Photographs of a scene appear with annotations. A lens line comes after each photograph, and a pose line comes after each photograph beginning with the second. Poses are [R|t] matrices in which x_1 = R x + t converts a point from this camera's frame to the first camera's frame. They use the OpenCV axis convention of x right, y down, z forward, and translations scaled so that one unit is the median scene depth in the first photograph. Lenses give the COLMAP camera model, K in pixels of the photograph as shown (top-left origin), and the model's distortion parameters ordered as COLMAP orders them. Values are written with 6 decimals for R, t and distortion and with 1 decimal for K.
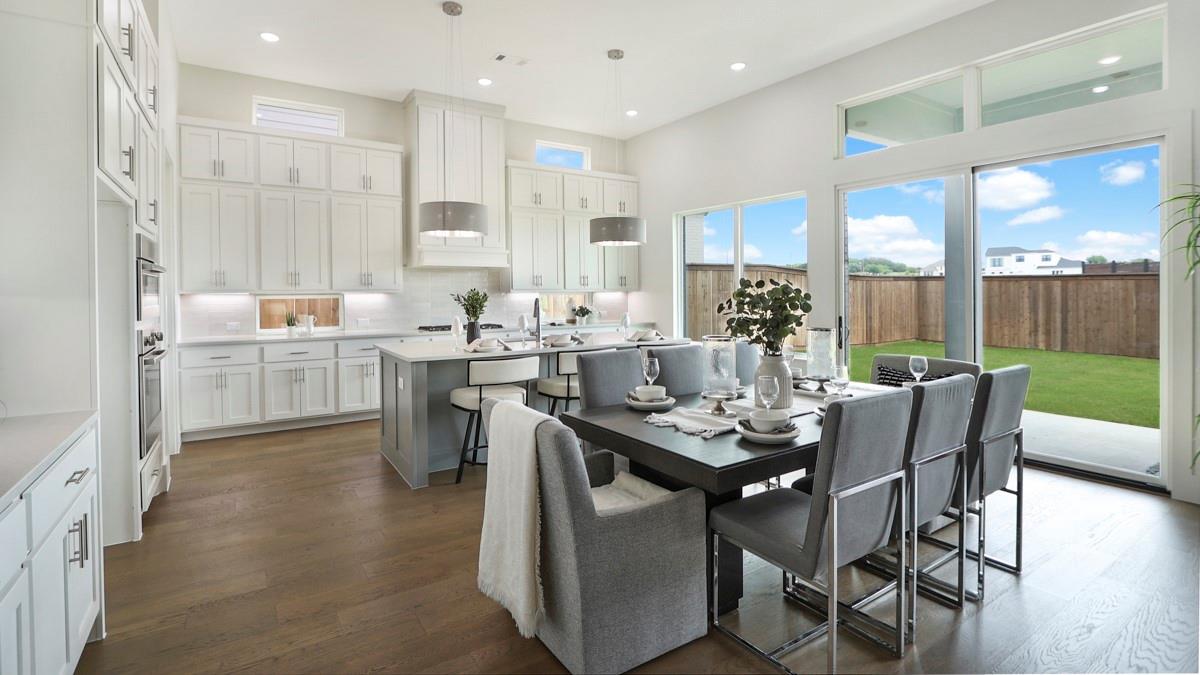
lens RADIAL K [[538.2, 0, 584.8], [0, 538.2, 334.1], [0, 0, 1]] dist [-0.003410, -0.000350]
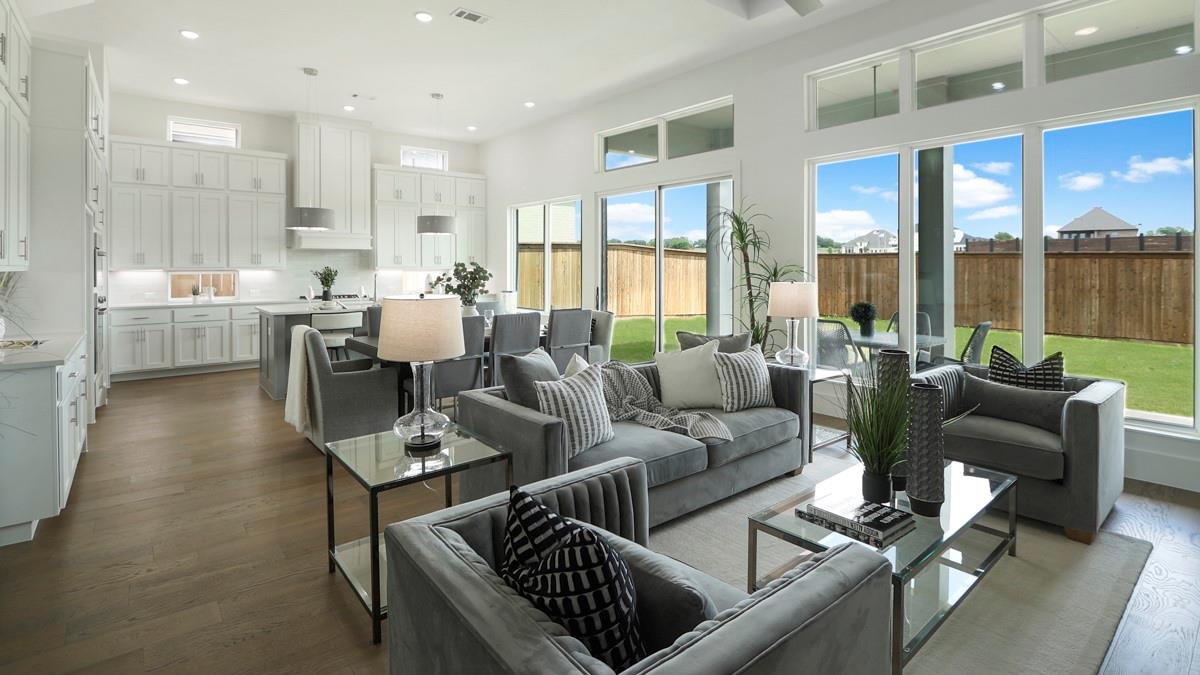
lens RADIAL K [[543.0, 0, 520.7], [0, 543.0, 299.7], [0, 0, 1]] dist [-0.002750, -0.000291]
pose [[0.999517, -0.001672, 0.031035, 0.195547], [0.002271, 0.999812, -0.019272, 0.023004], [-0.030997, 0.019333, 0.999332, -0.331107]]
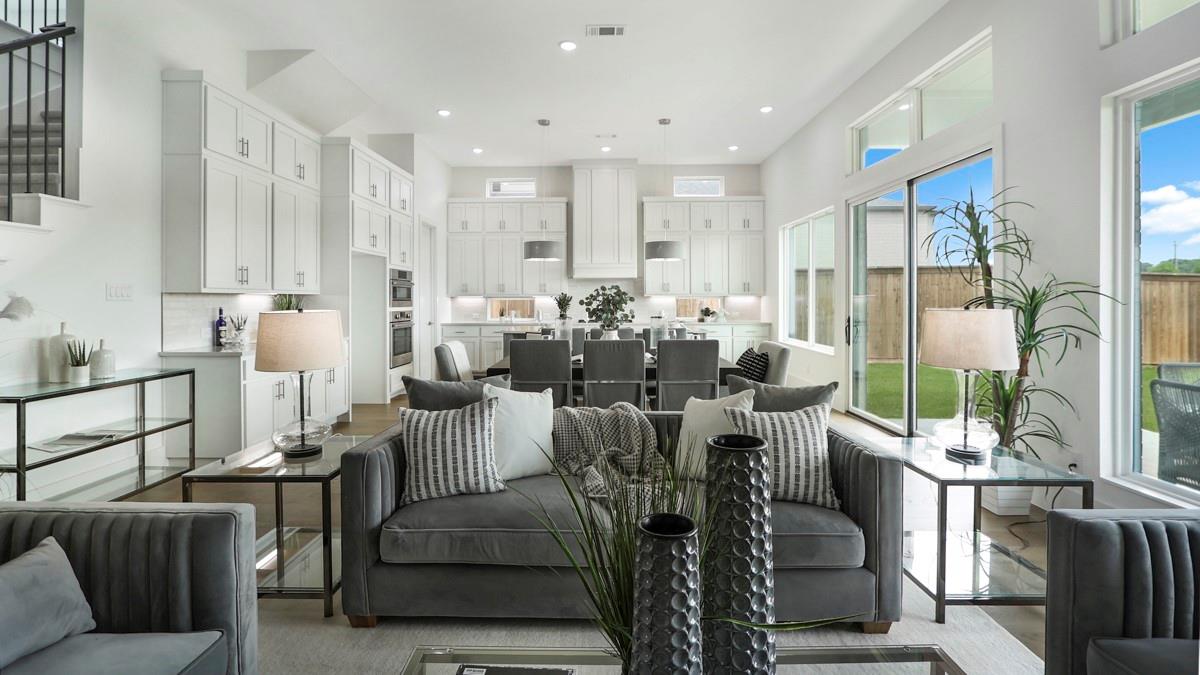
lens RADIAL K [[503.6, 0, 562.9], [0, 503.6, 318.4], [0, 0, 1]] dist [0.001226, 0.000014]
pose [[0.820379, 0.025011, -0.571273, 0.506694], [-0.047934, 0.998535, -0.025119, 0.020432], [0.569807, 0.047990, 0.820376, -0.148890]]
